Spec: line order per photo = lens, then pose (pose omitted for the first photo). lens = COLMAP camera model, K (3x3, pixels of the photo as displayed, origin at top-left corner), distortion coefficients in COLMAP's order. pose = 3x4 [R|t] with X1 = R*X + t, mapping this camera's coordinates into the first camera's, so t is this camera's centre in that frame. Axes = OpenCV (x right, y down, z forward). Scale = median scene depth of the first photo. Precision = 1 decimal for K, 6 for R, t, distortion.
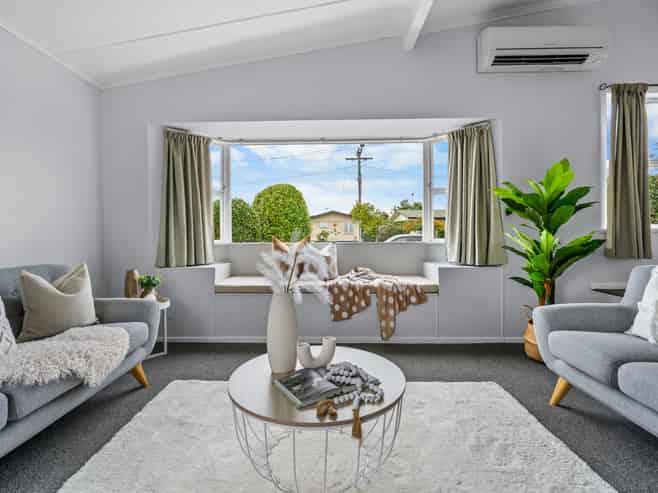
lens RADIAL K [[336.5, 0, 326.8], [0, 336.5, 235.1], [0, 0, 1]] dist [-0.002848, 0.000006]
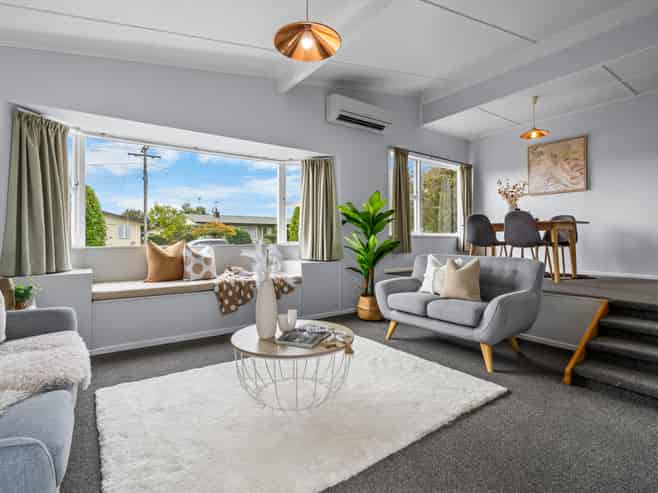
lens RADIAL K [[336.5, 0, 326.8], [0, 336.5, 235.1], [0, 0, 1]] dist [-0.002848, 0.000006]
pose [[0.805104, 0.010211, 0.593046, -0.370298], [-0.000697, 0.999867, -0.016269, 0.008250], [-0.593134, 0.012684, 0.805004, -0.115788]]
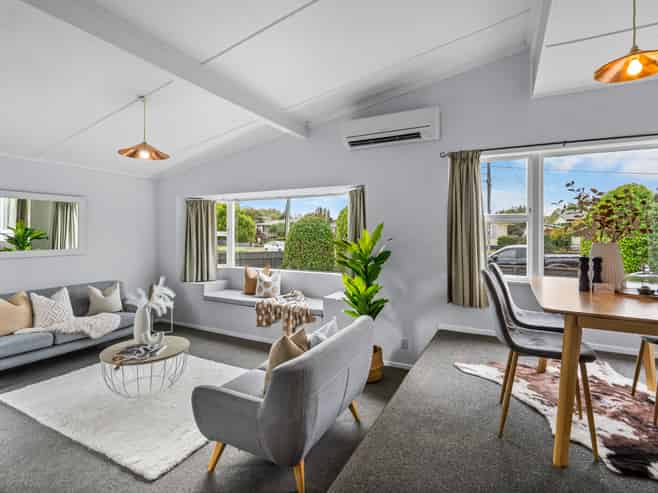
lens RADIAL K [[336.5, 0, 326.8], [0, 336.5, 235.1], [0, 0, 1]] dist [-0.002848, 0.000006]
pose [[0.894294, 0.012058, -0.447316, 0.955409], [-0.010149, 0.999926, 0.006665, -0.164472], [0.447364, -0.001421, 0.894351, -0.201986]]
